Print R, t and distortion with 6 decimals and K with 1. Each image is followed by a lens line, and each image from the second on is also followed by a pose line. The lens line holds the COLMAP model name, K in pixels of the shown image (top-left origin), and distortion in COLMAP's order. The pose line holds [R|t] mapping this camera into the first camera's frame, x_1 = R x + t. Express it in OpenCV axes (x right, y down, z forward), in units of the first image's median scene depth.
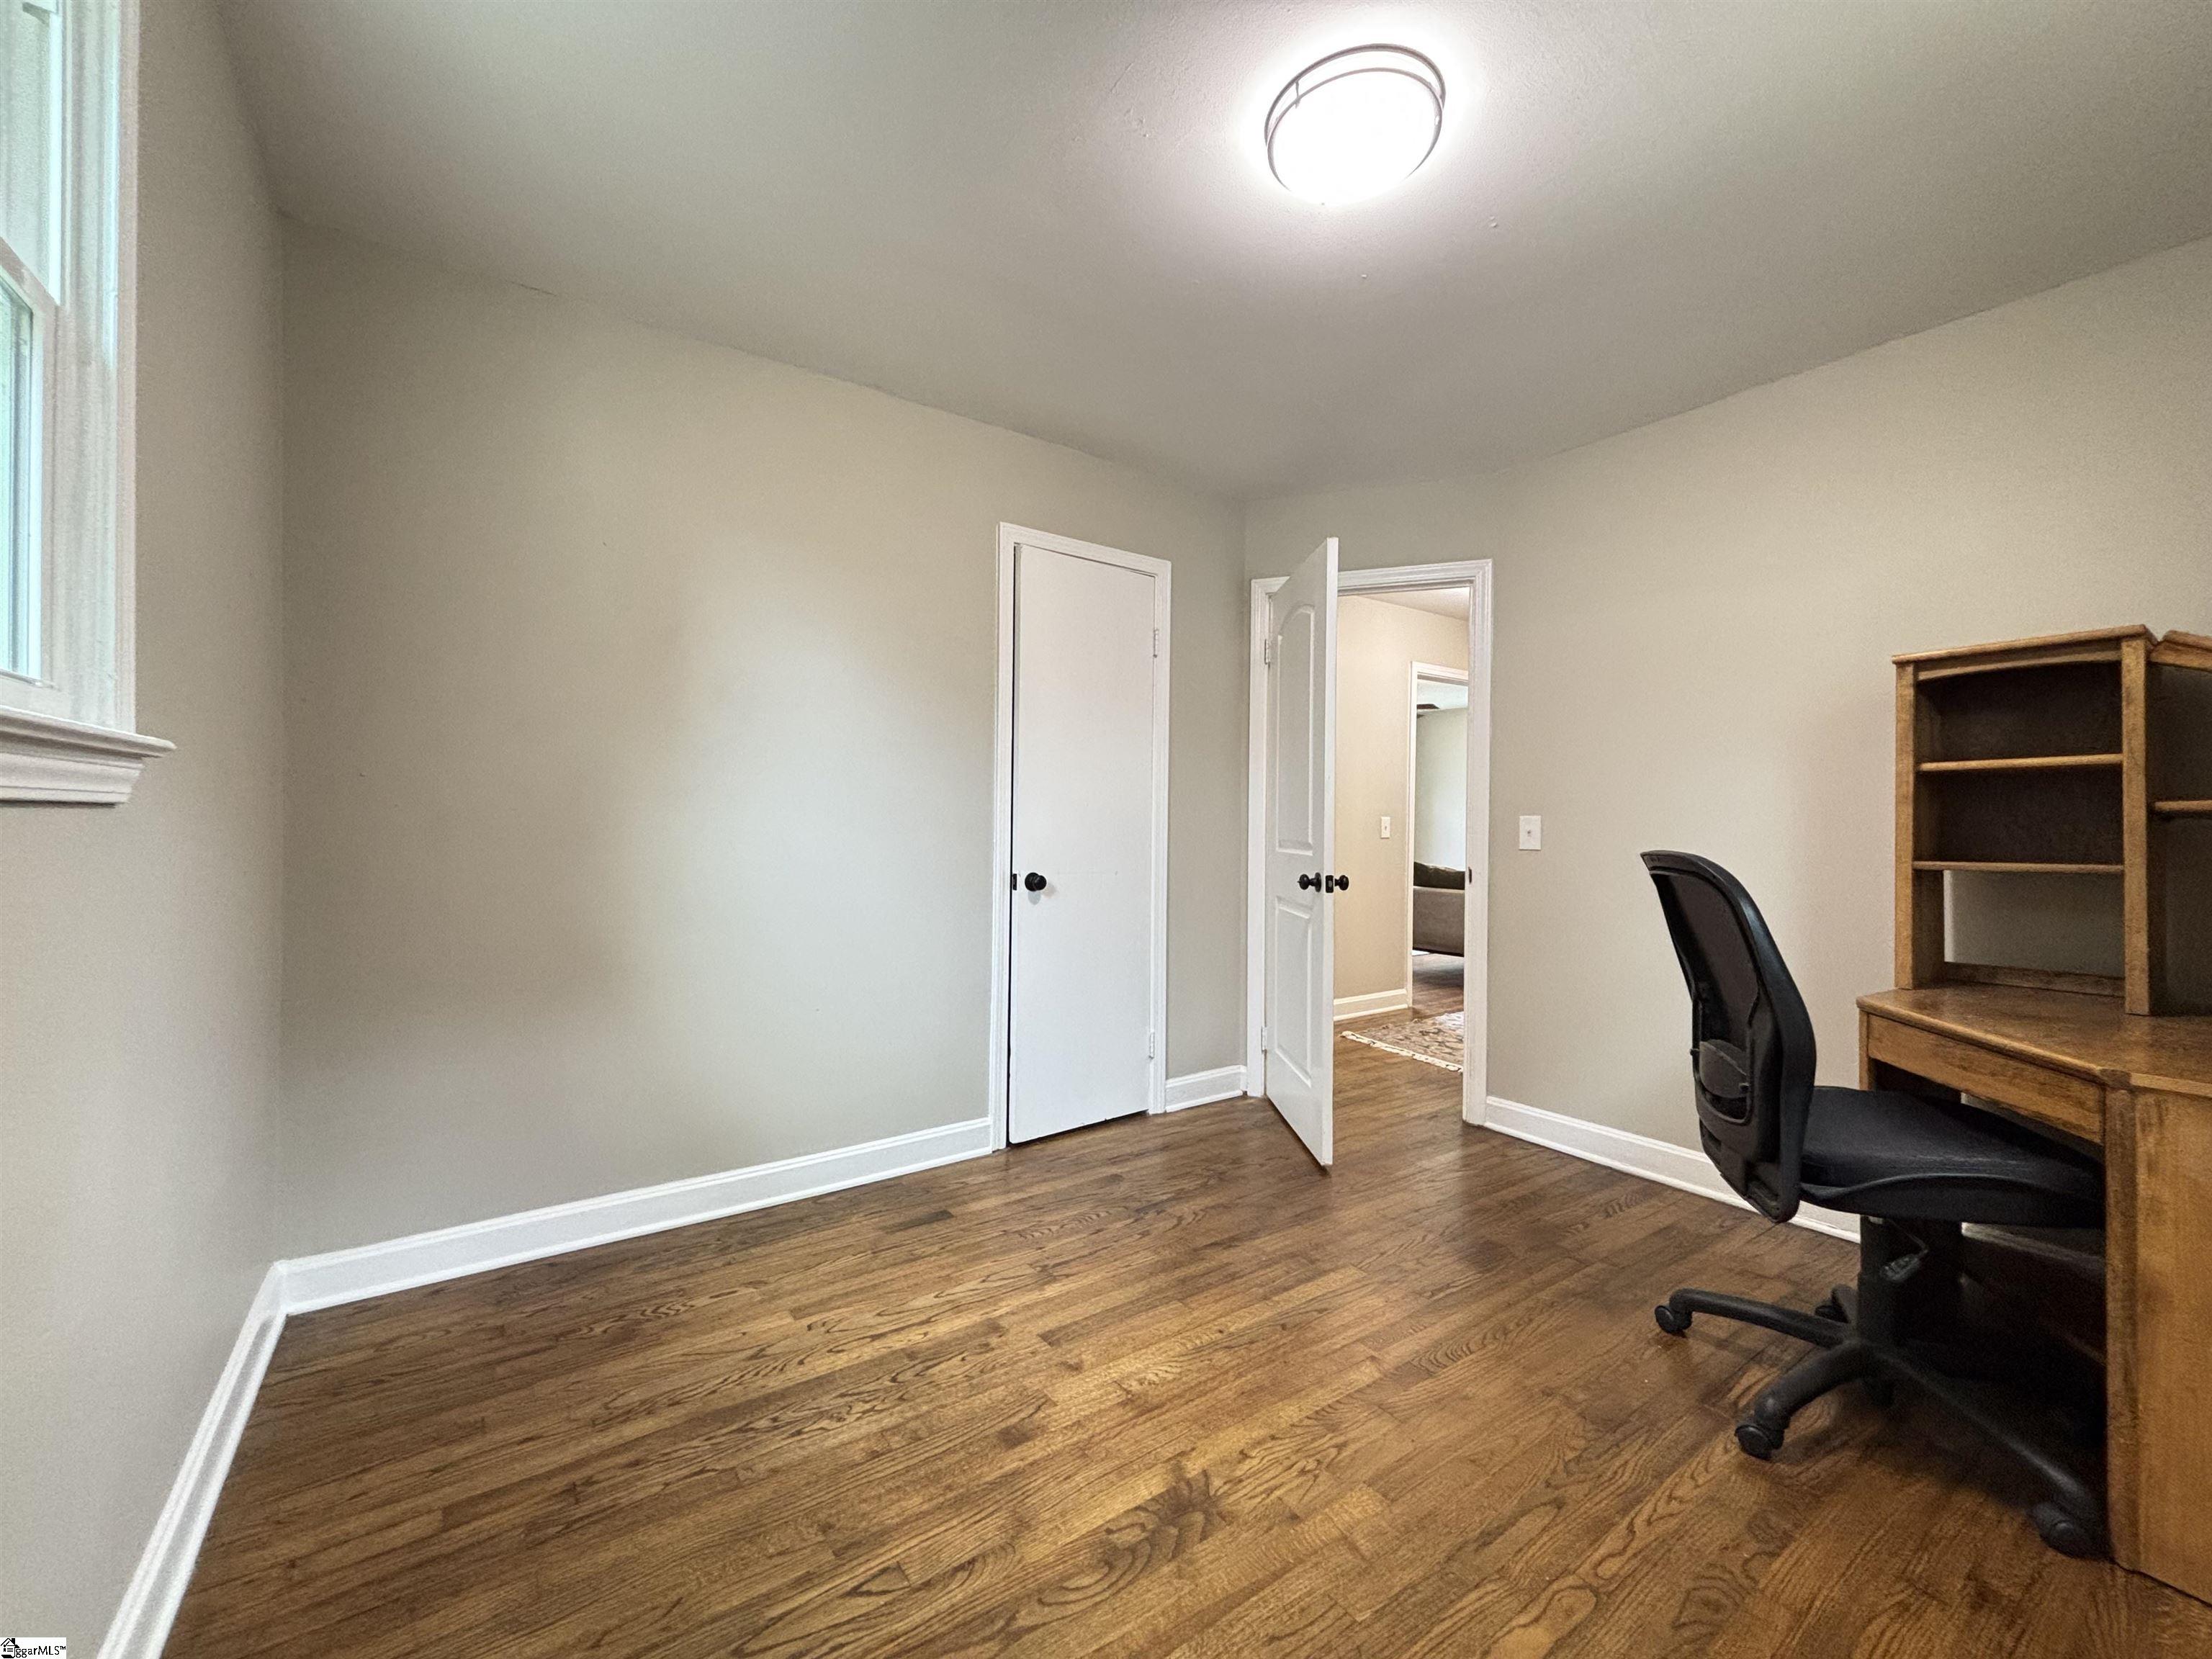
lens RADIAL K [[887.6, 0, 1102.5], [0, 887.6, 833.7], [0, 0, 1]] dist [0.003651, -0.000054]
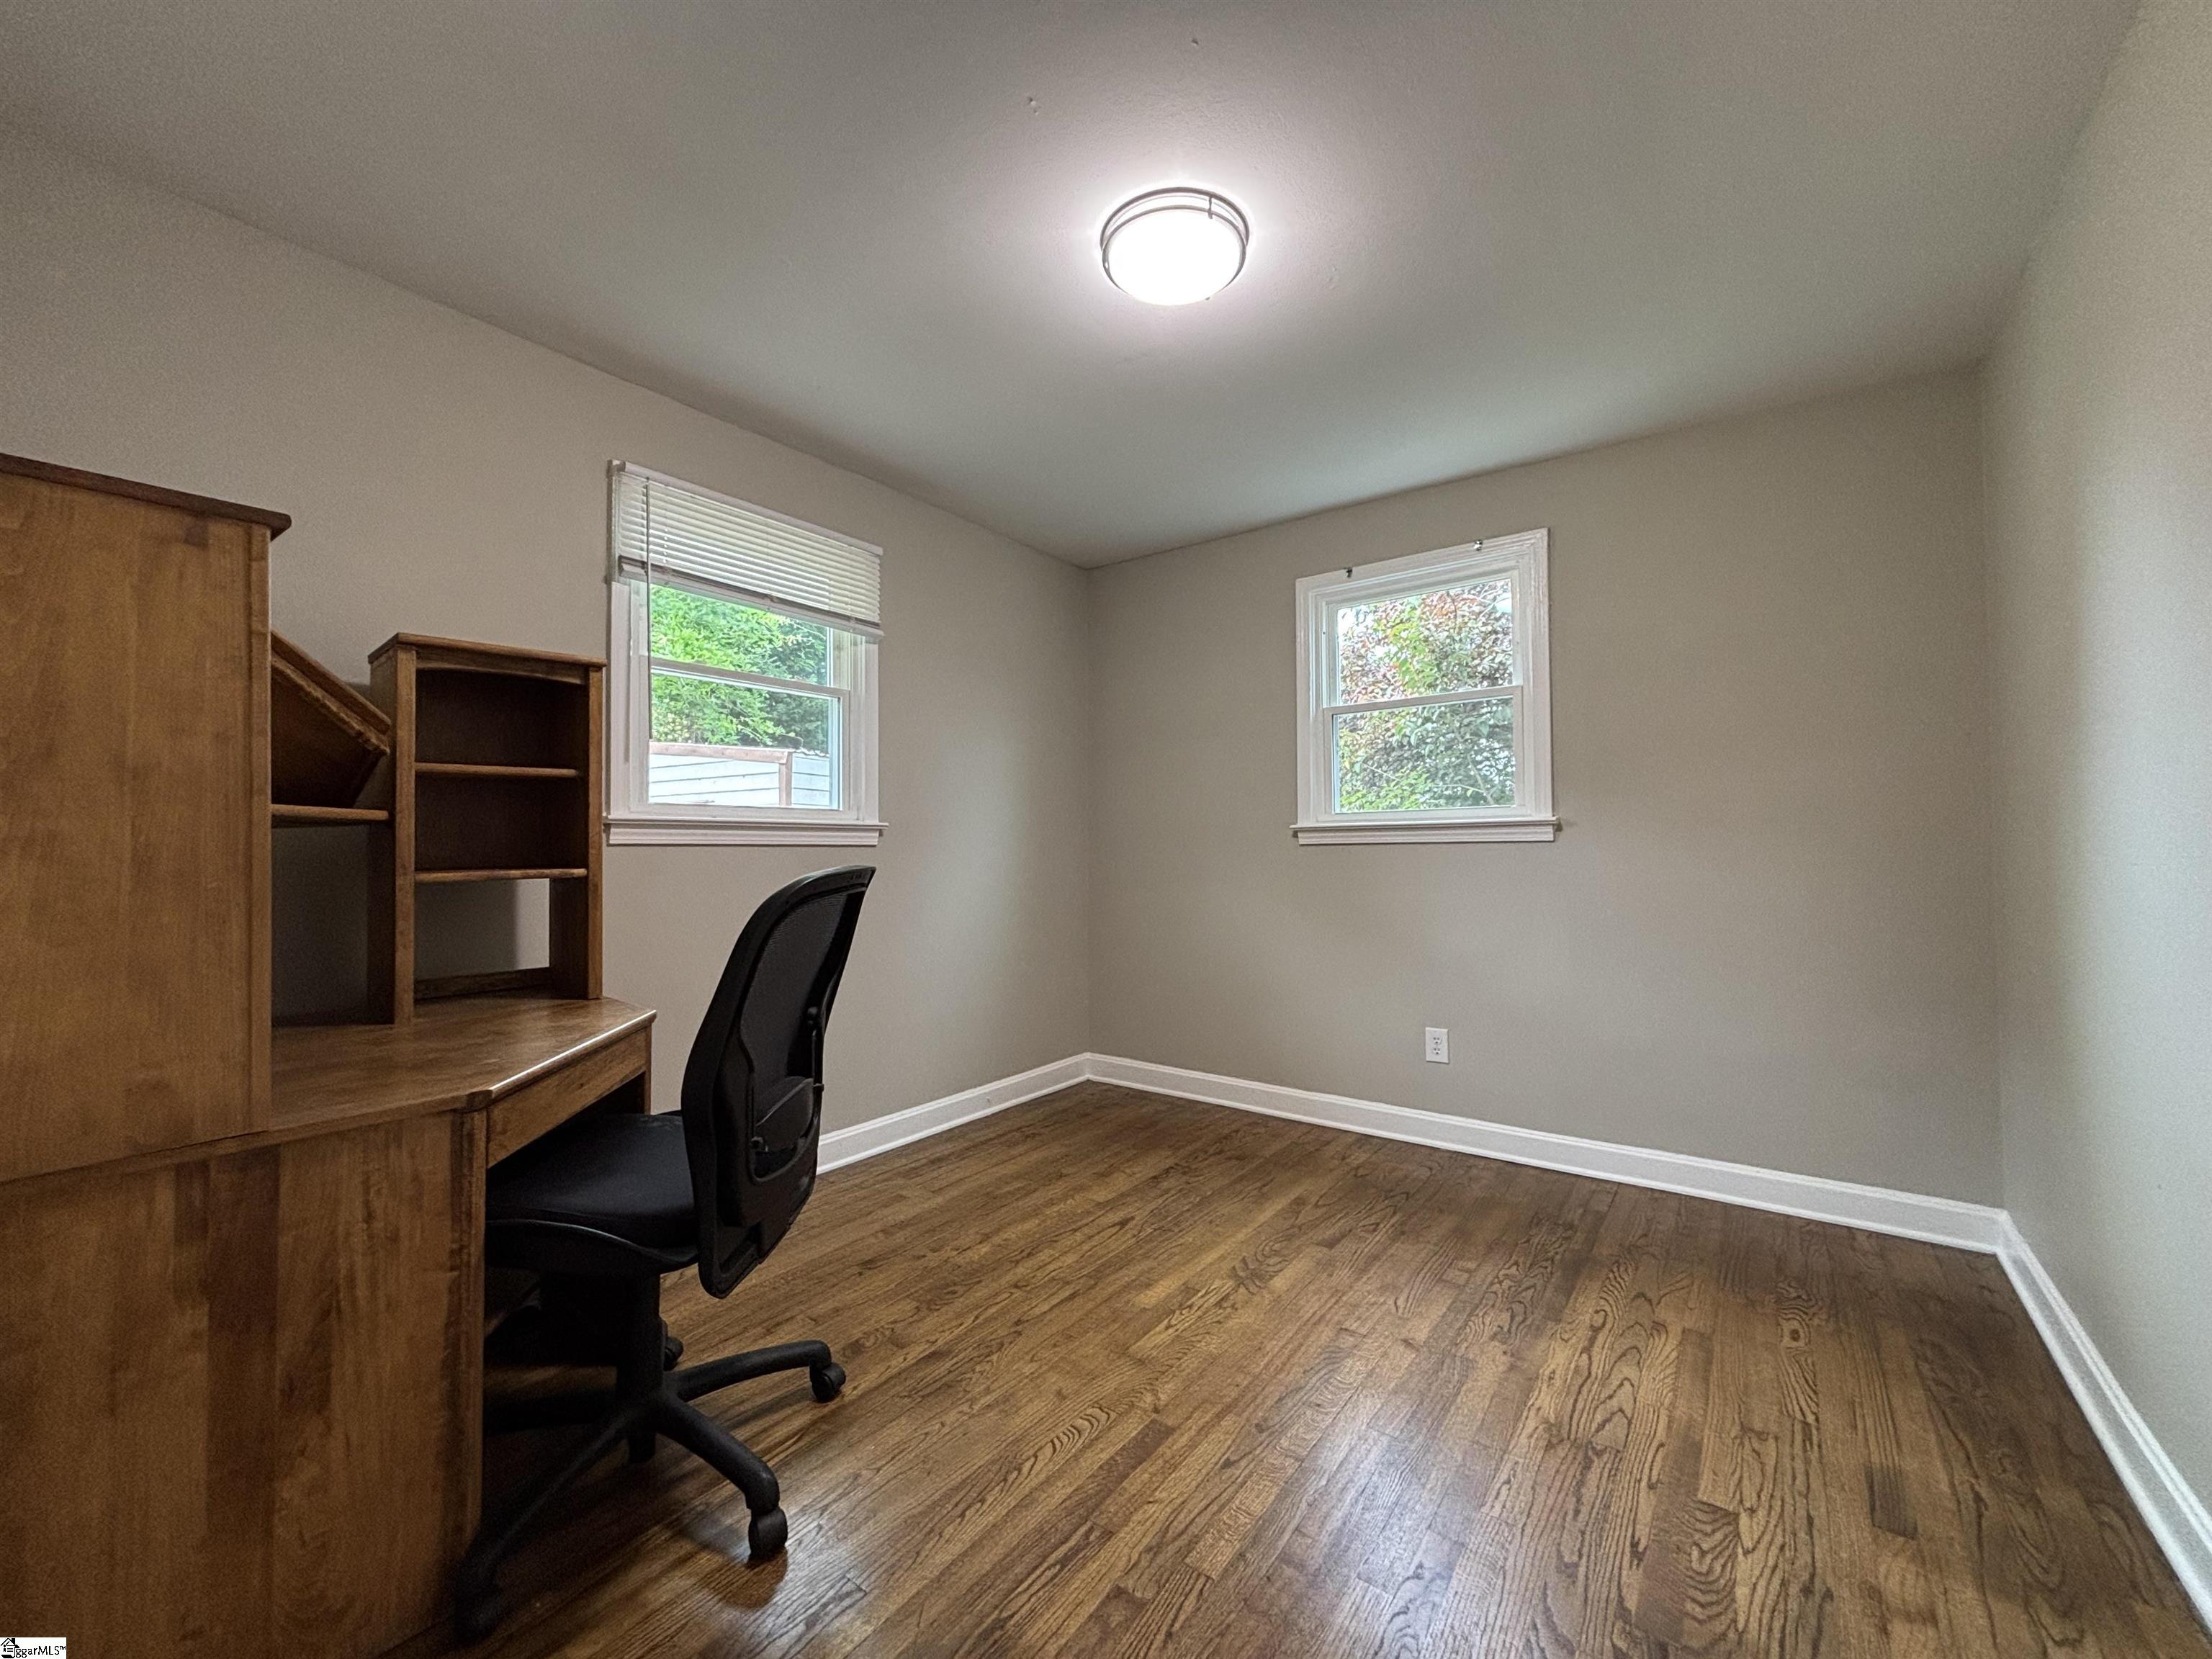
lens RADIAL K [[887.6, 0, 1102.5], [0, 887.6, 833.7], [0, 0, 1]] dist [0.003651, -0.000054]
pose [[-0.949034, -0.012476, -0.314925, 0.671912], [-0.007926, 0.999845, -0.015724, -0.000443], [0.315073, -0.012426, -0.948986, 1.910518]]
